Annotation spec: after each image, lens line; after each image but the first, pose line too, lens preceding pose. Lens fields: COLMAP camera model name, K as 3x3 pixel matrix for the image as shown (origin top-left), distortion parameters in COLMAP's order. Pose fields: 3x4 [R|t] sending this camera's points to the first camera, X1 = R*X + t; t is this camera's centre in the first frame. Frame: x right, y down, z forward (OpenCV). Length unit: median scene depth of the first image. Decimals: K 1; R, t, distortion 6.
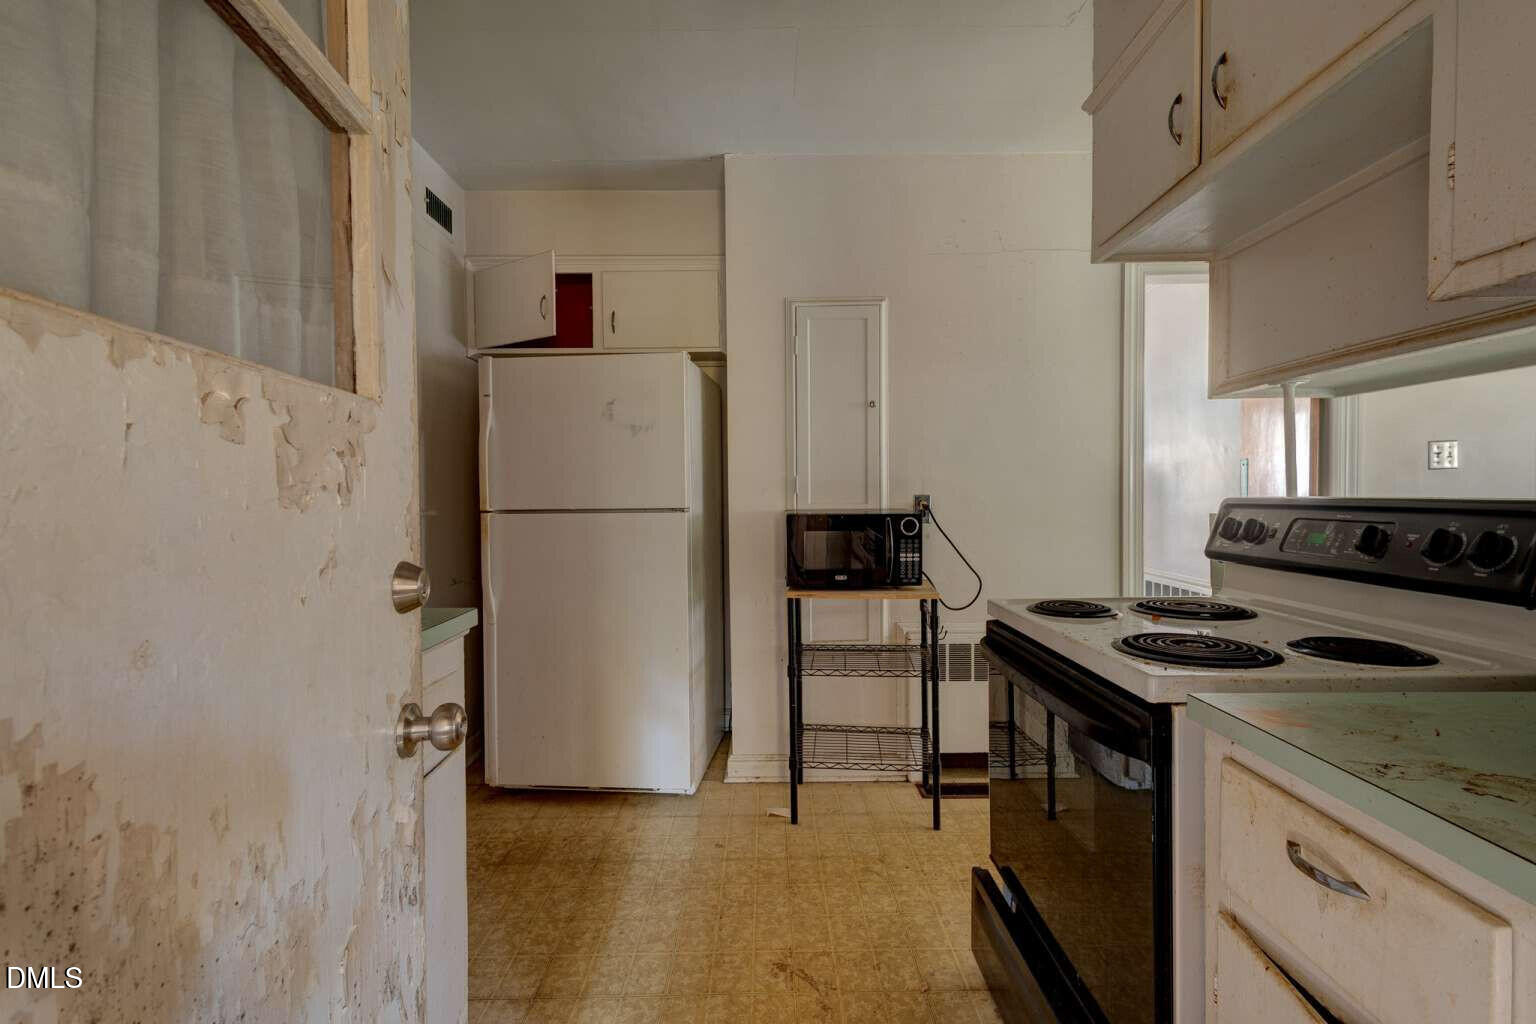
lens RADIAL K [[682.0, 0, 768.0], [0, 682.0, 512.0], [0, 0, 1]] dist [-0.019507, -0.000004]
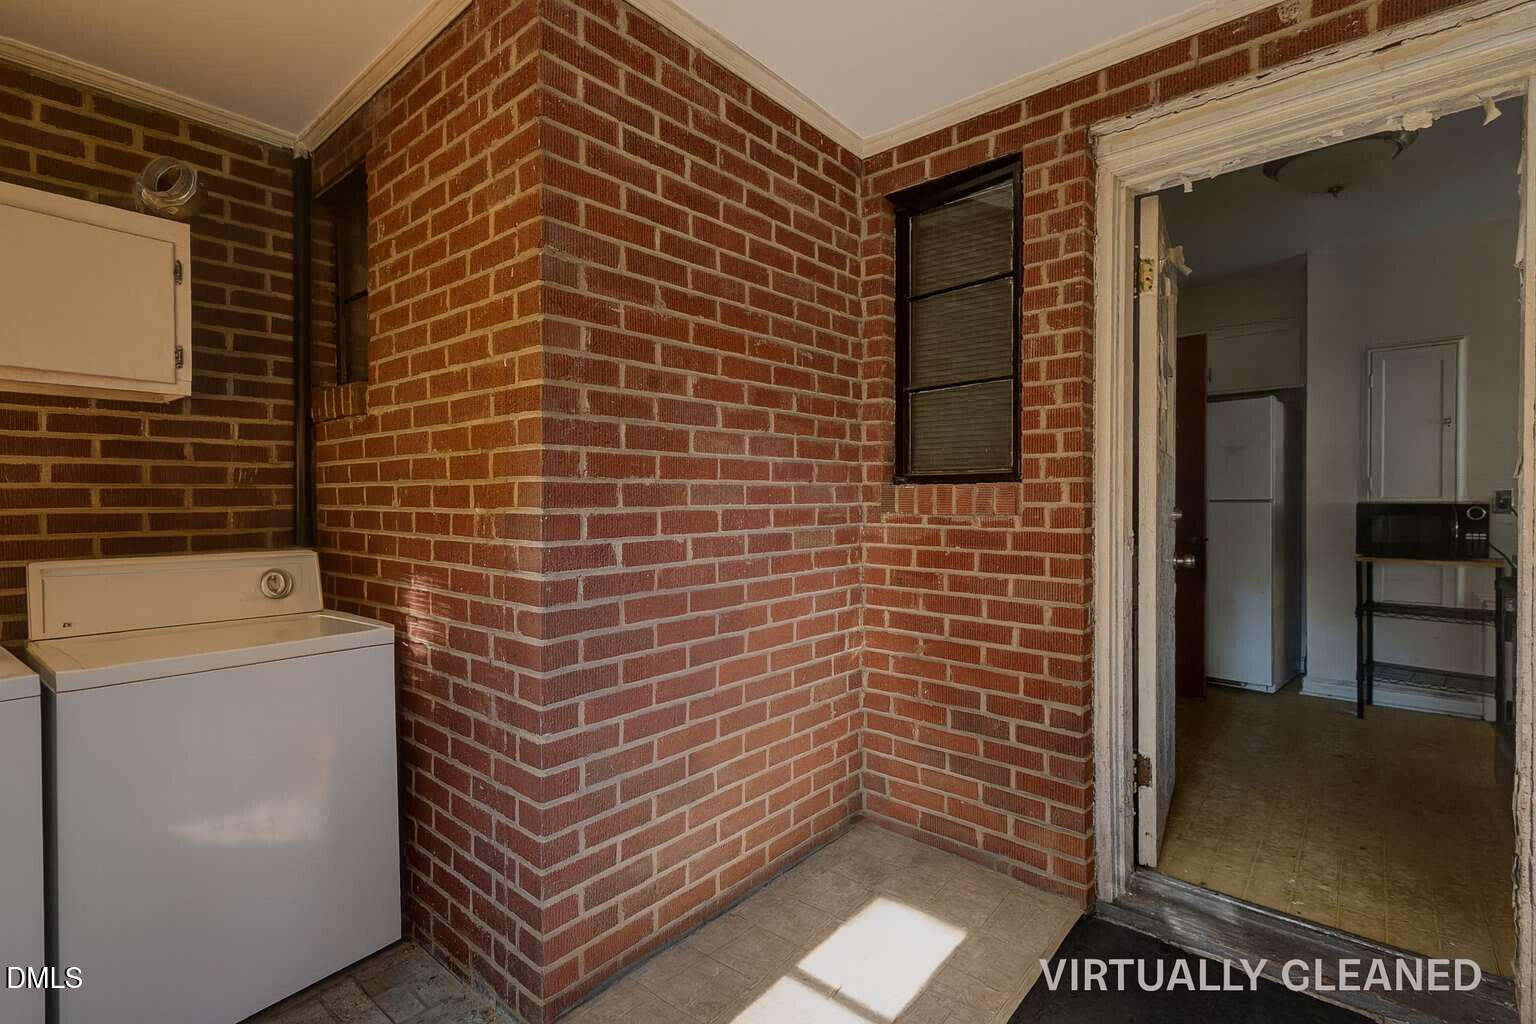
lens RADIAL K [[710.9, 0, 765.8], [0, 710.9, 509.0], [0, 0, 1]] dist [0.001660, 0.000494]
pose [[0.779345, 0.015077, -0.626413, -0.007193], [-0.014339, 0.999878, 0.006225, 0.020396], [0.626430, 0.004131, 0.779466, -0.886107]]
